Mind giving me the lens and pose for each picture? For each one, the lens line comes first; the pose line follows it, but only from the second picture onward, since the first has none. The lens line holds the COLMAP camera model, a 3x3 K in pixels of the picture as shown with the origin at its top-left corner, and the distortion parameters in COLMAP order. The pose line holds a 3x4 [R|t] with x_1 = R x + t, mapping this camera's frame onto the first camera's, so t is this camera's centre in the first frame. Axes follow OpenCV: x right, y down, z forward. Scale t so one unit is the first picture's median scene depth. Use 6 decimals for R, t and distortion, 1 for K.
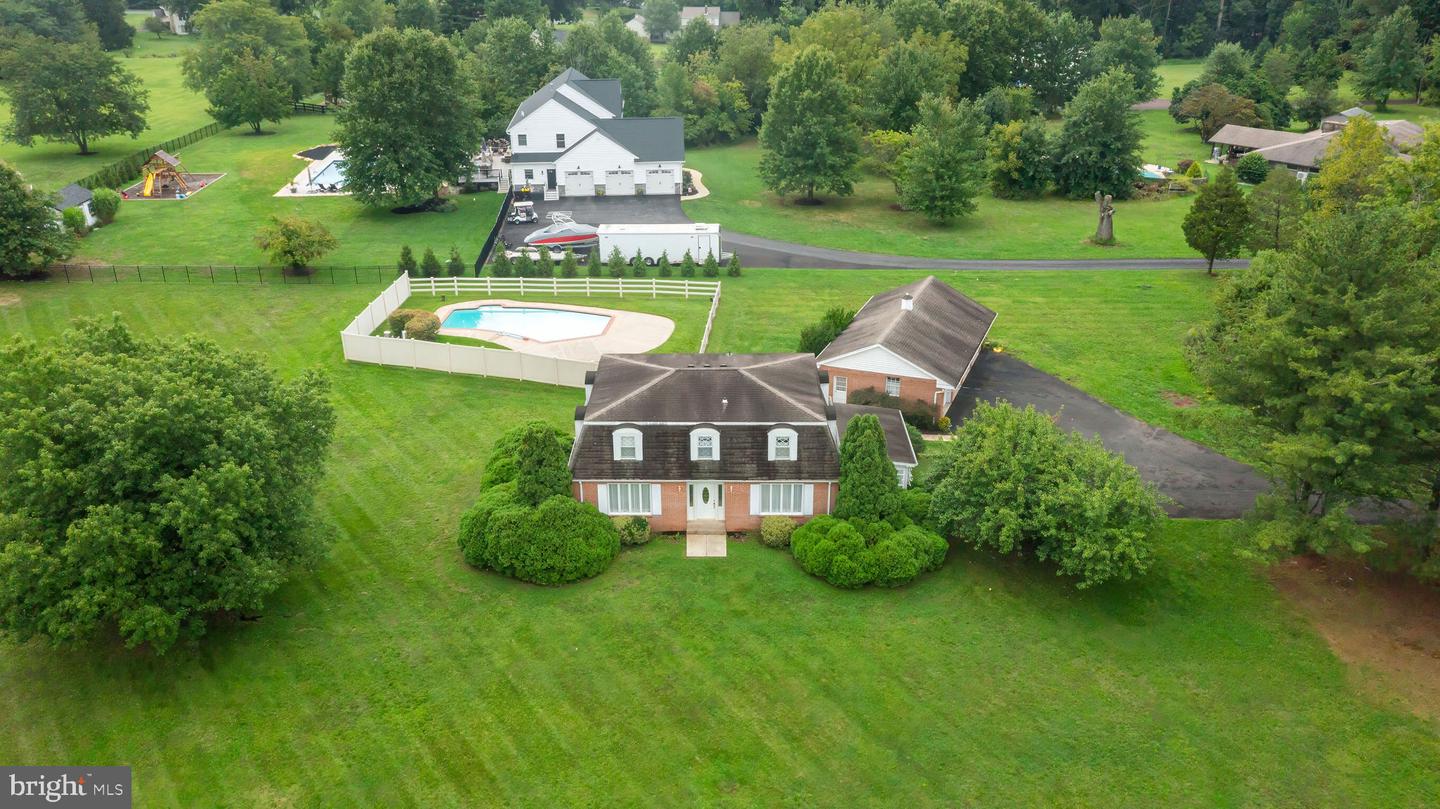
lens RADIAL K [[1121.9, 0, 718.2], [0, 1121.9, 482.0], [0, 0, 1]] dist [0.011589, 0.005481]
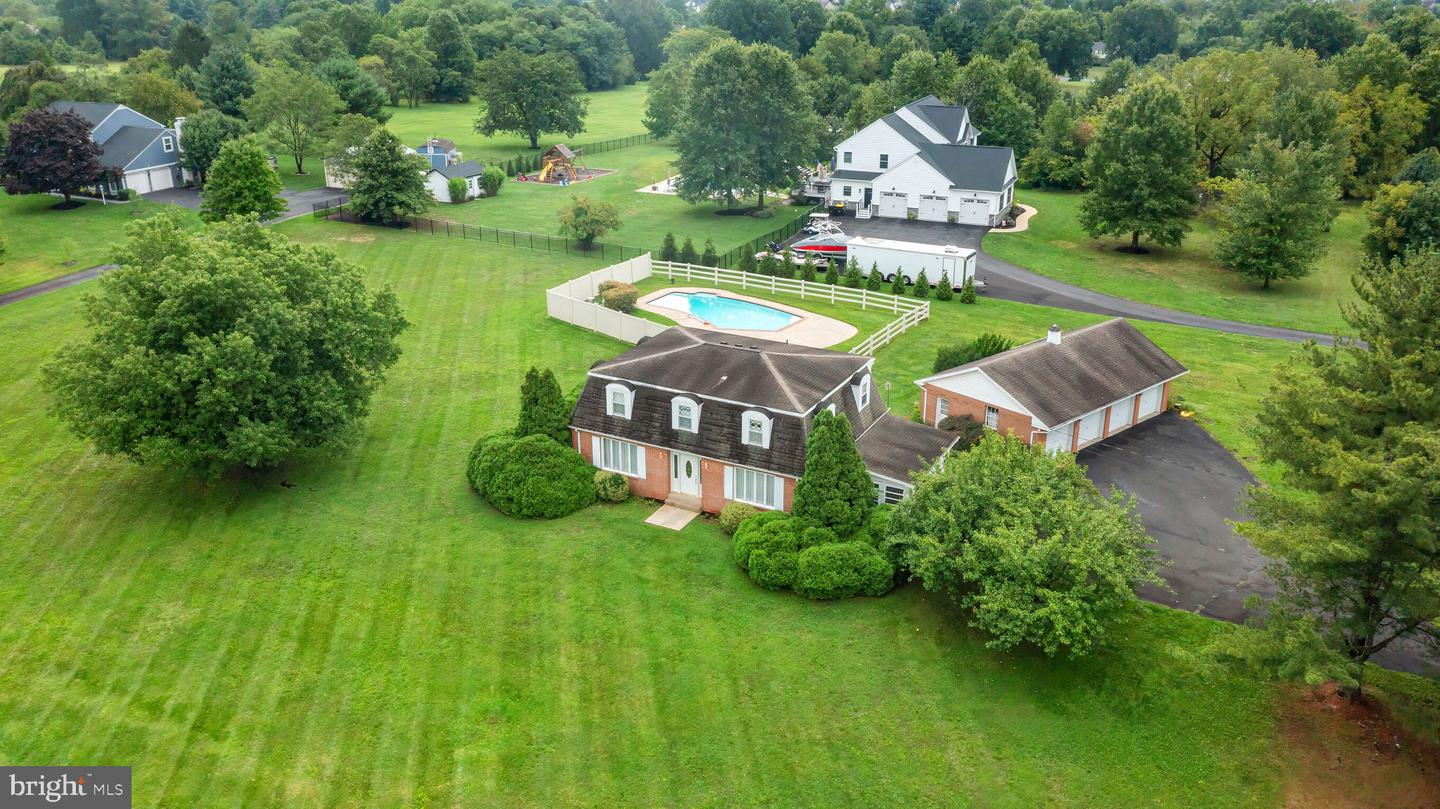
lens RADIAL K [[1129.4, 0, 725.9], [0, 1129.4, 478.6], [0, 0, 1]] dist [0.004164, 0.001392]
pose [[0.879905, 0.200927, -0.430576, 0.273546], [-0.225857, 0.974135, -0.006974, 0.012017], [0.418038, 0.103385, 0.902528, 0.077512]]
